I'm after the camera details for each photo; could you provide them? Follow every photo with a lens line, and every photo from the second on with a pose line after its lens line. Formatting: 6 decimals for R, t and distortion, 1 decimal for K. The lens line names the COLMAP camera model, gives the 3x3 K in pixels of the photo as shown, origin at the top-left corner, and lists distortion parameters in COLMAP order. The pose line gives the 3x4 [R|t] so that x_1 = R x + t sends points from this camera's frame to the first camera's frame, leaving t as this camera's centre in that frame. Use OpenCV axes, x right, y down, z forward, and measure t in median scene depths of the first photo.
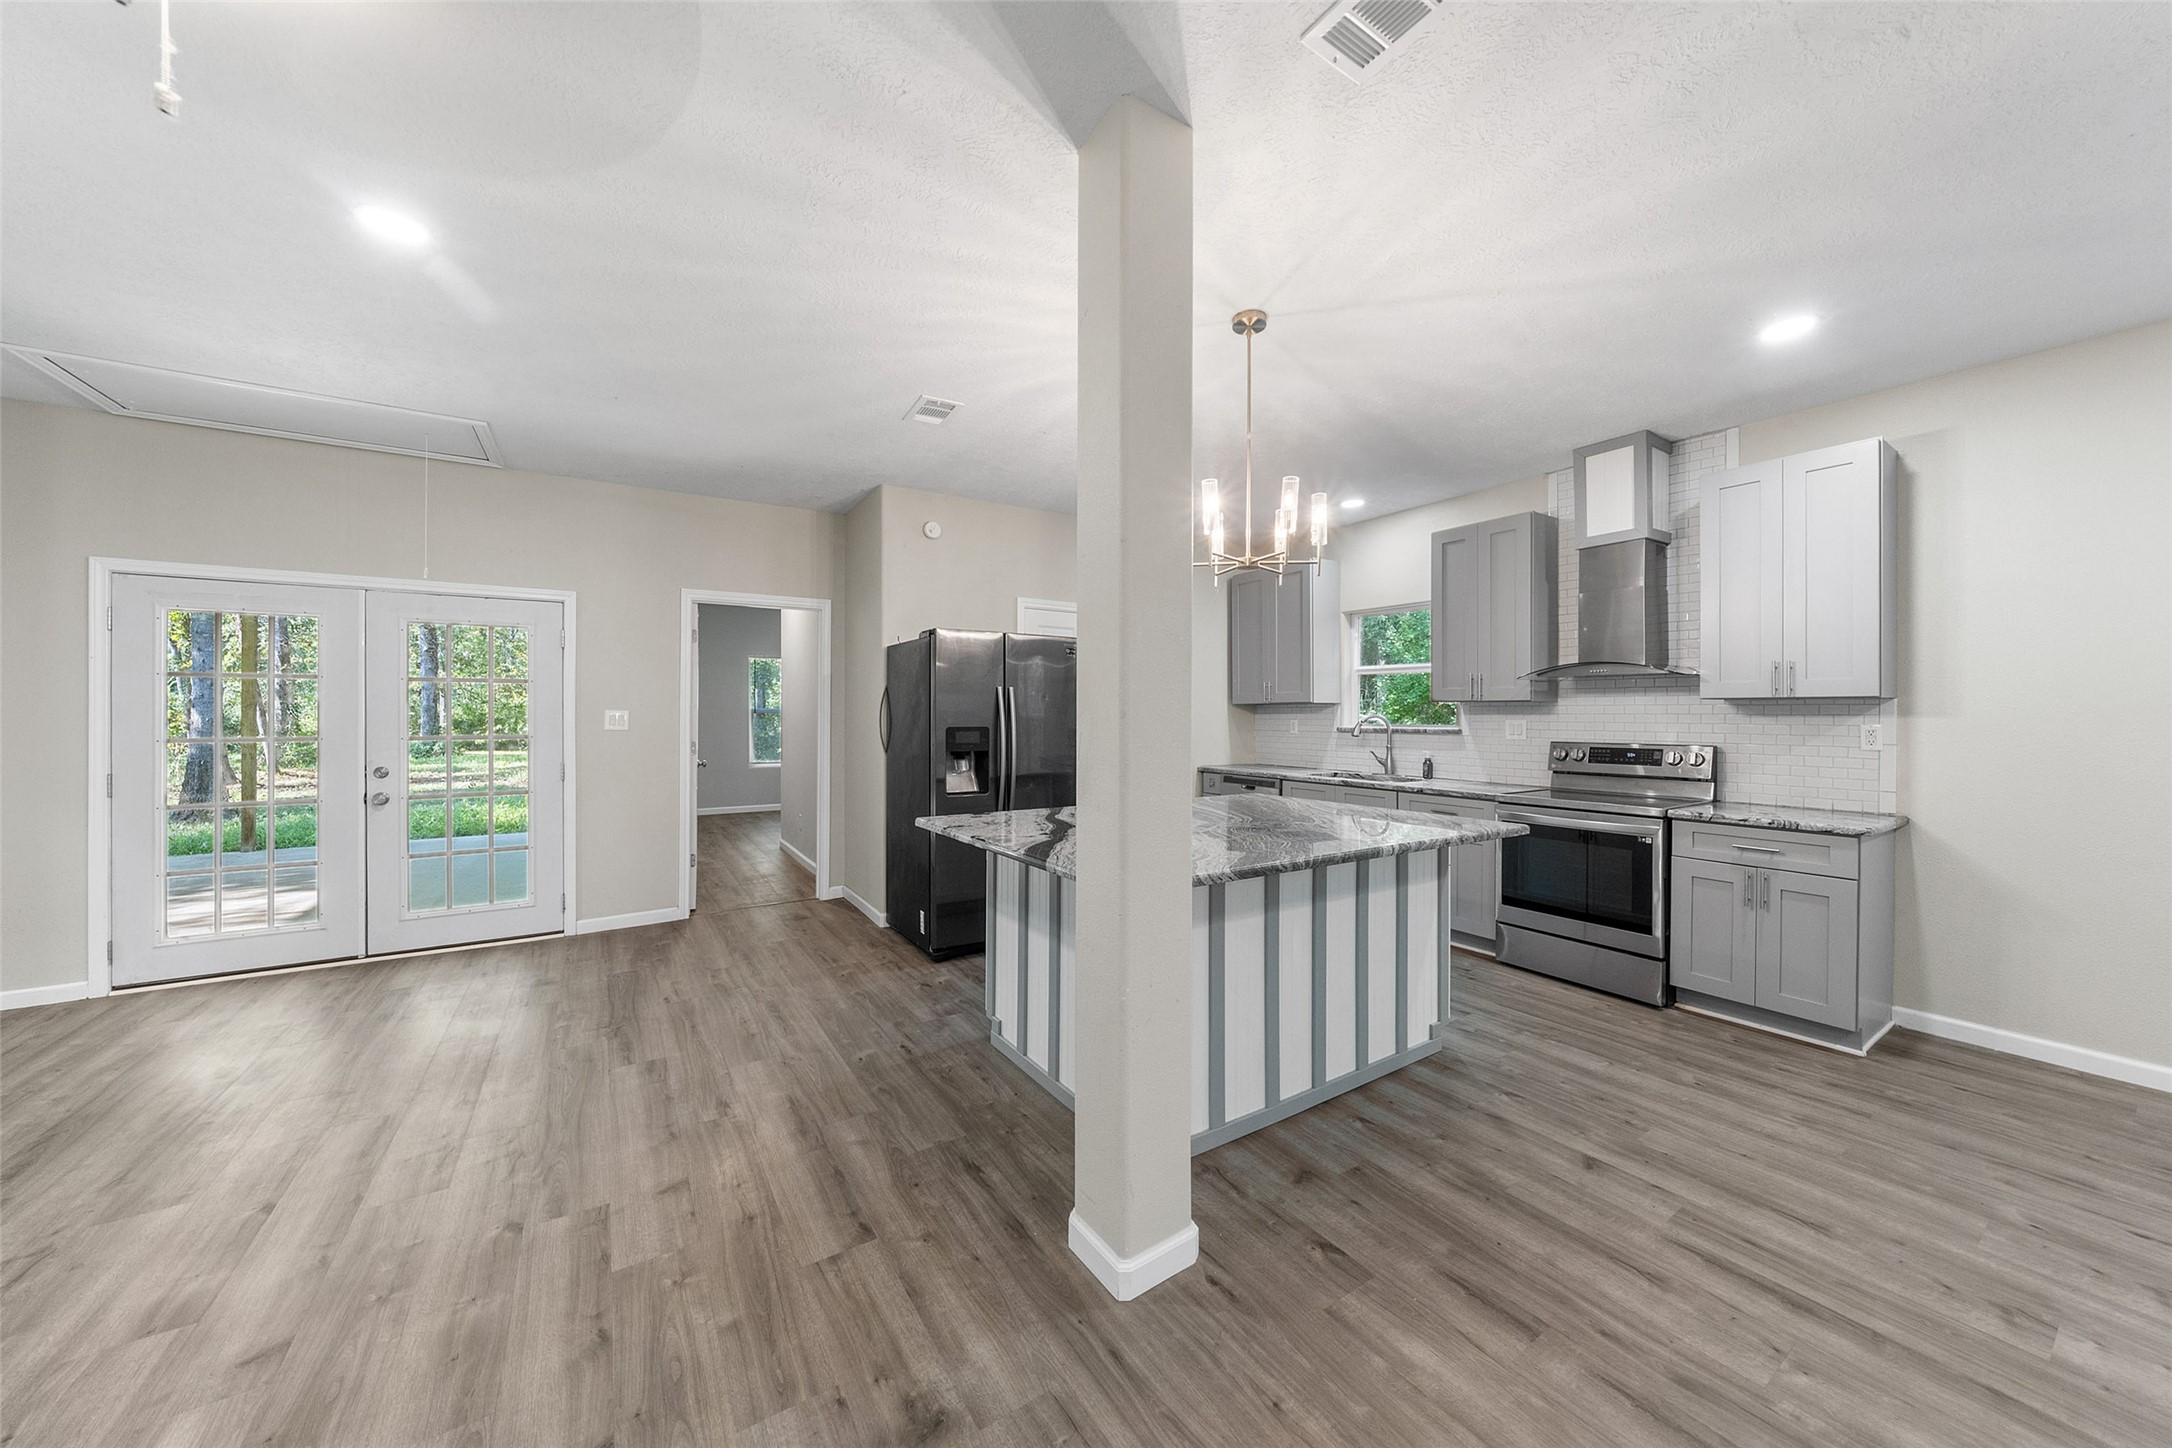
lens RADIAL K [[741.4, 0, 1090.9], [0, 741.4, 711.8], [0, 0, 1]] dist [-0.006978, 0.000312]
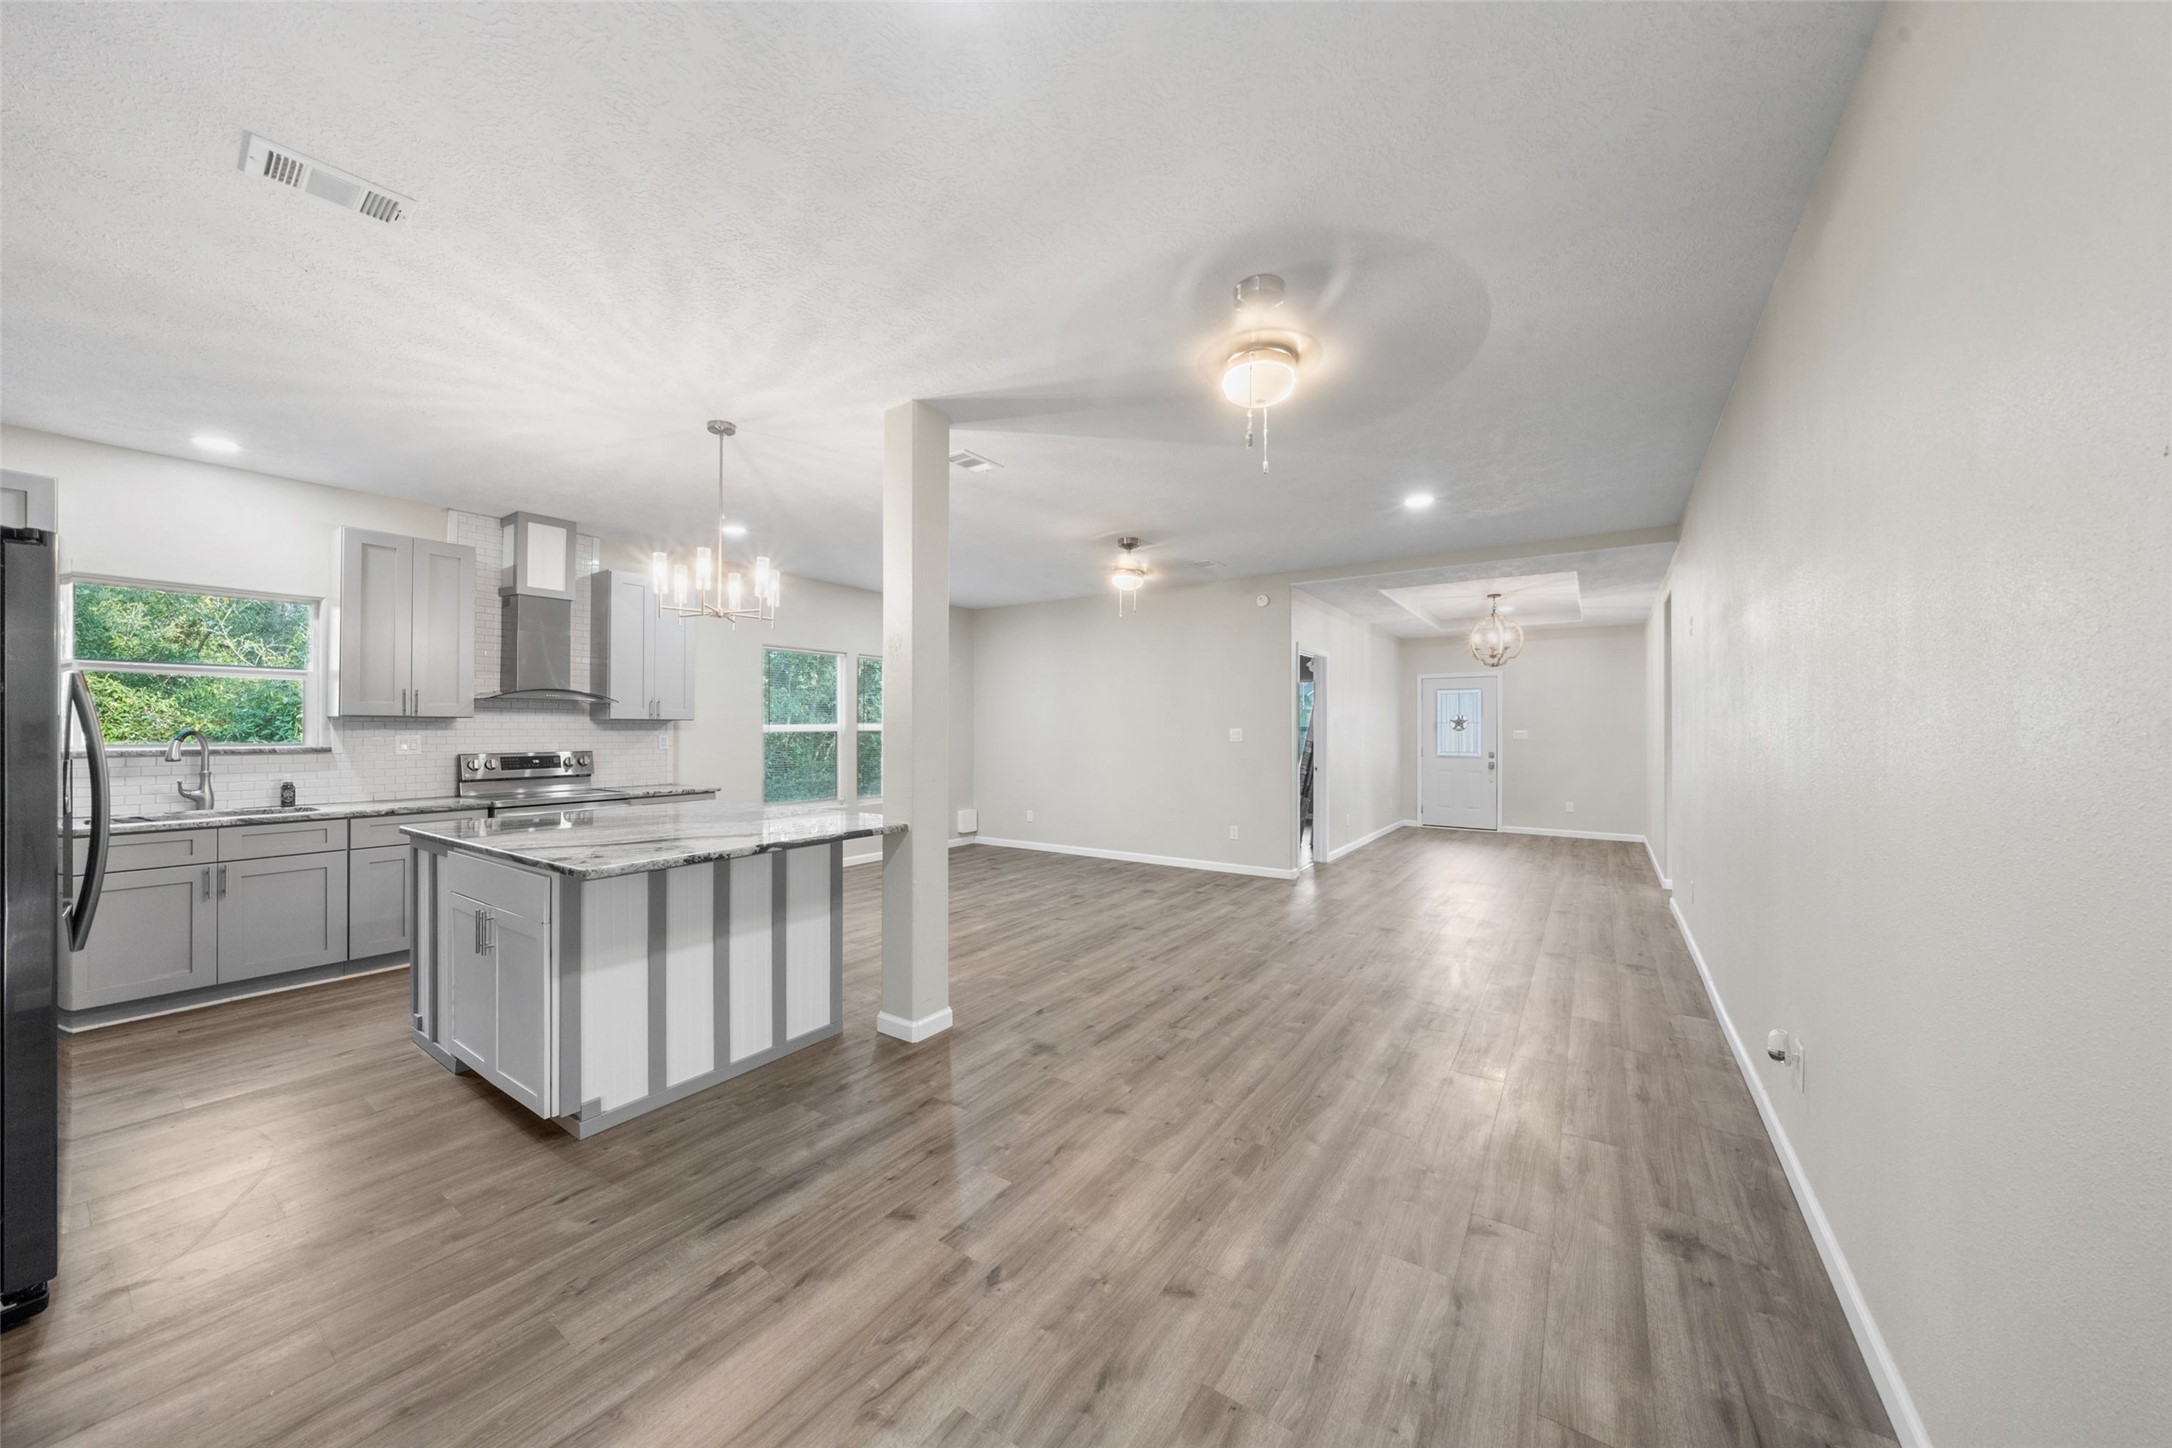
lens RADIAL K [[741.4, 0, 1077.5], [0, 741.4, 726.6], [0, 0, 1]] dist [-0.006978, 0.000312]
pose [[-0.367569, 0.001320, 0.929995, -1.000142], [-0.001412, 0.999997, -0.001978, -0.000313], [-0.929995, -0.002041, -0.367566, 0.734478]]
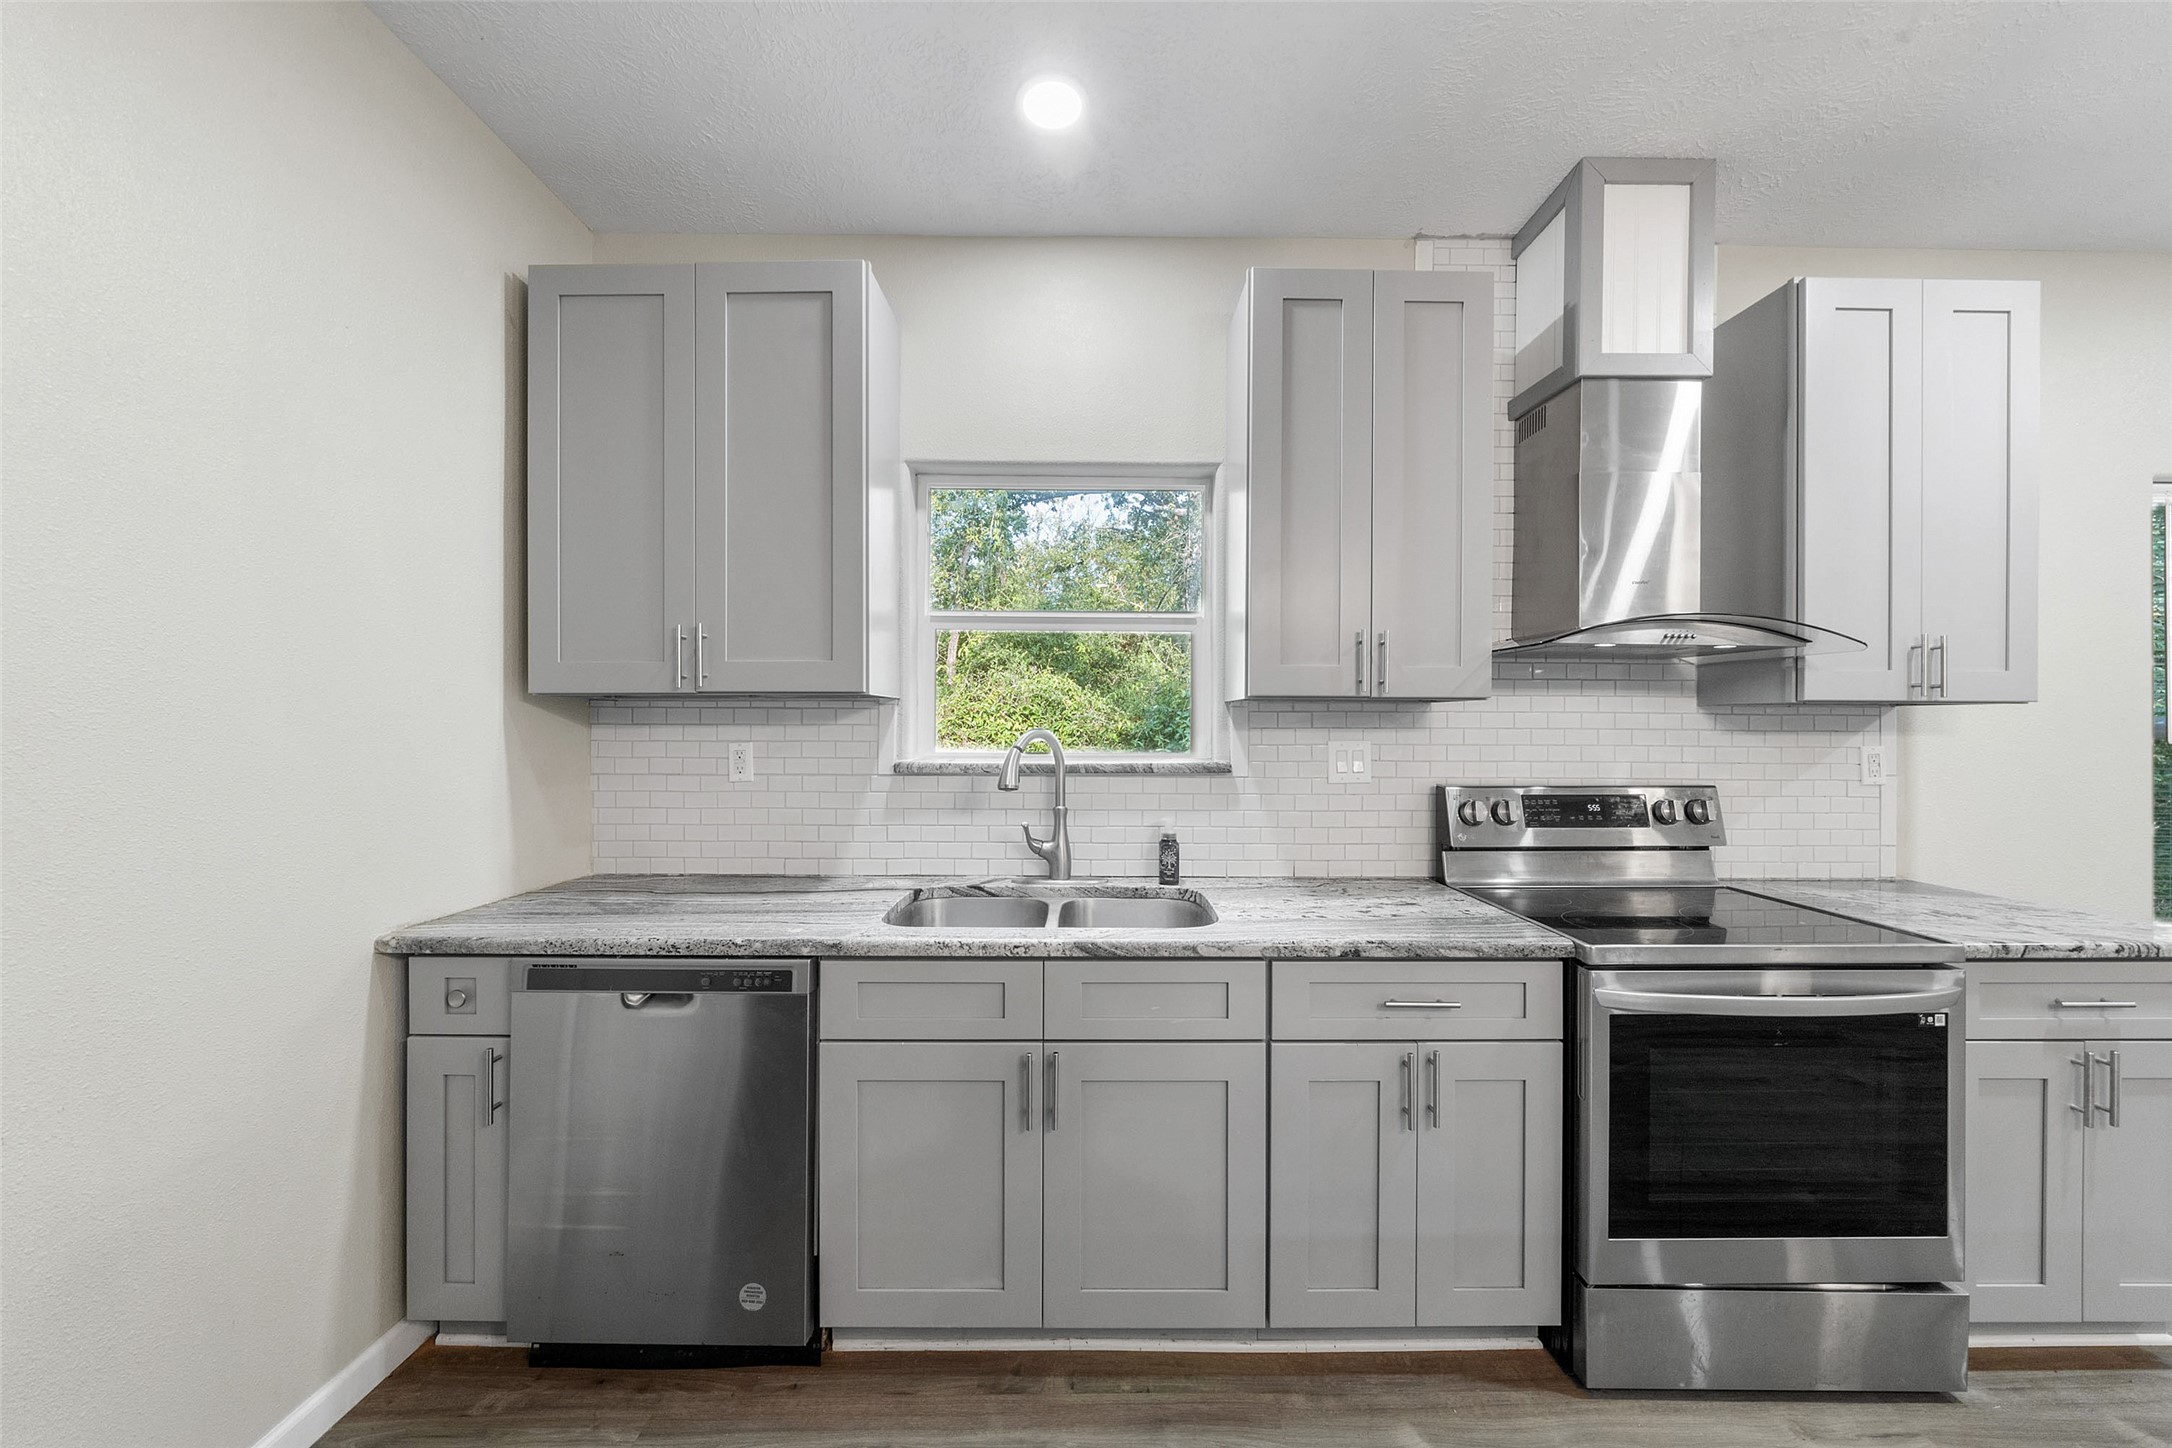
lens RADIAL K [[741.4, 0, 1103.6], [0, 741.4, 720.9], [0, 0, 1]] dist [-0.006978, 0.000312]
pose [[0.536915, 0.007807, 0.843600, 0.127504], [-0.005062, 0.999969, -0.006032, 0.002570], [-0.843621, -0.001032, 0.536938, 1.246620]]
